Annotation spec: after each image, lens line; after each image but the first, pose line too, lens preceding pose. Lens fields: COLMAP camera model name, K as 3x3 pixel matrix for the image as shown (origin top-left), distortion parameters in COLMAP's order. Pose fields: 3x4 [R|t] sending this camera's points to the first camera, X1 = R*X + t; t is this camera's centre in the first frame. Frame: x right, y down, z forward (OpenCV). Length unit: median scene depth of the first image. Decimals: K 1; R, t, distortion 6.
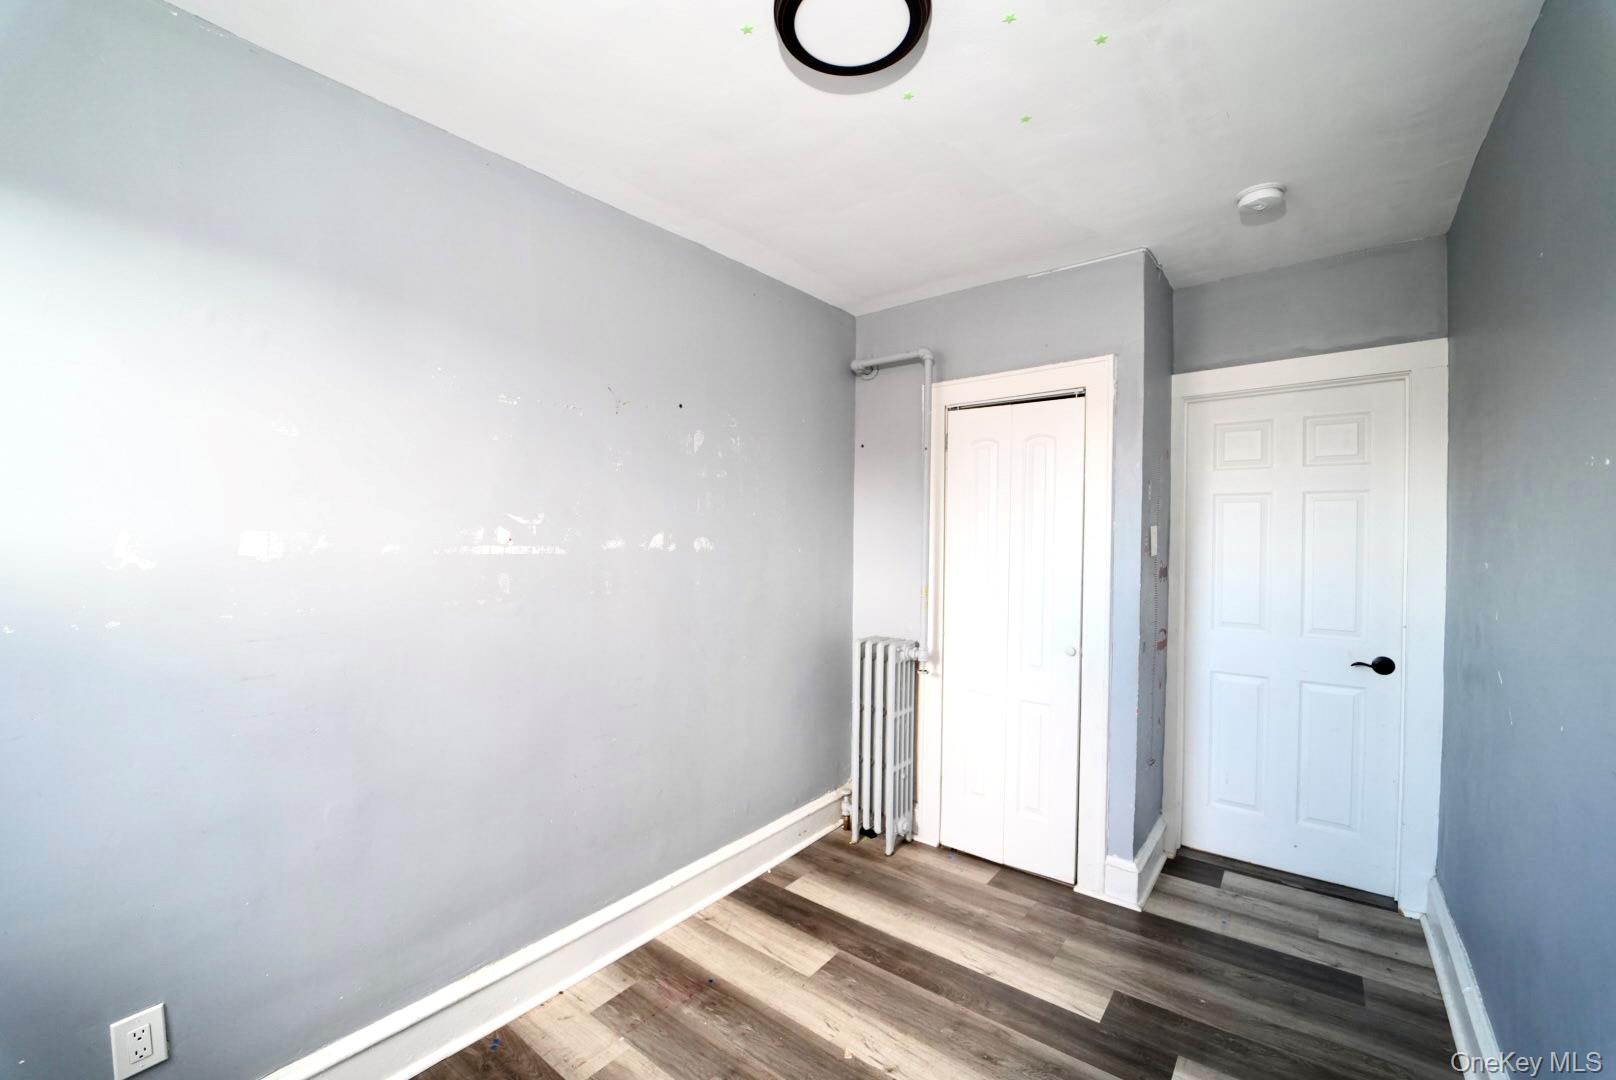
lens RADIAL K [[658.8, 0, 811.4], [0, 658.8, 543.5], [0, 0, 1]] dist [-0.001203, -0.000070]
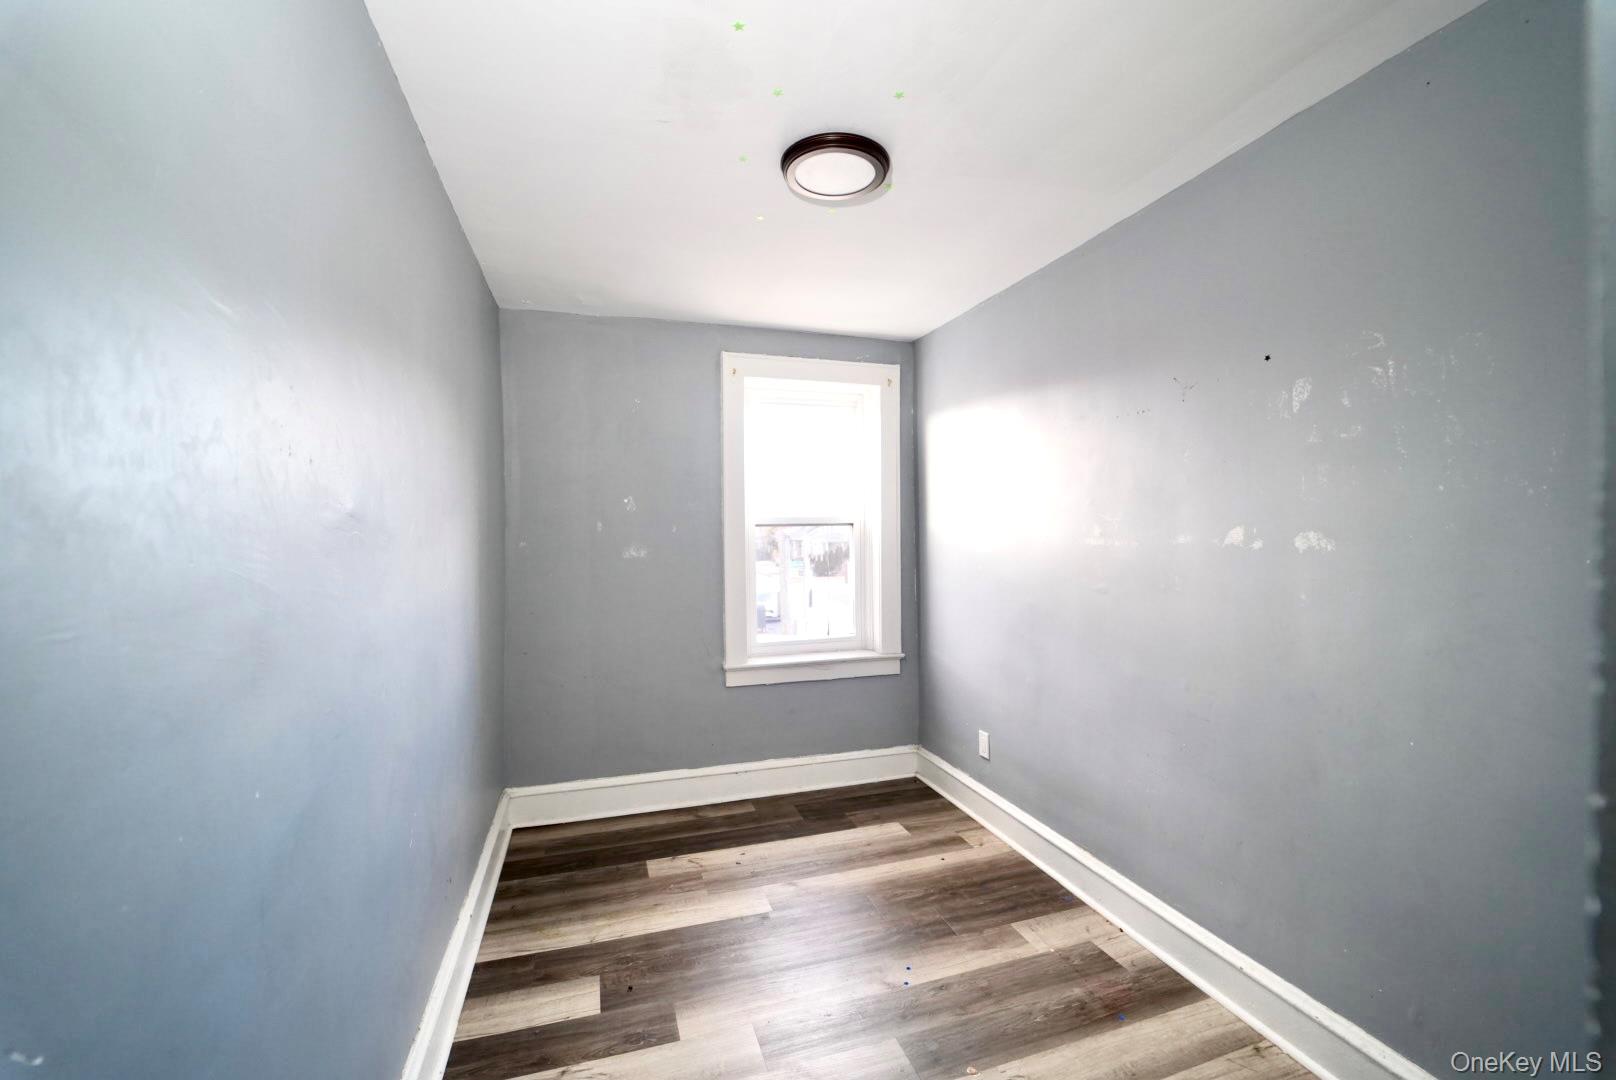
lens RADIAL K [[658.8, 0, 800.7], [0, 658.8, 540.0], [0, 0, 1]] dist [-0.001203, -0.000070]
pose [[-0.555537, 0.011083, -0.831418, 0.761526], [-0.005971, 0.999832, 0.017317, -0.010216], [0.831471, 0.014584, -0.555377, 1.015741]]
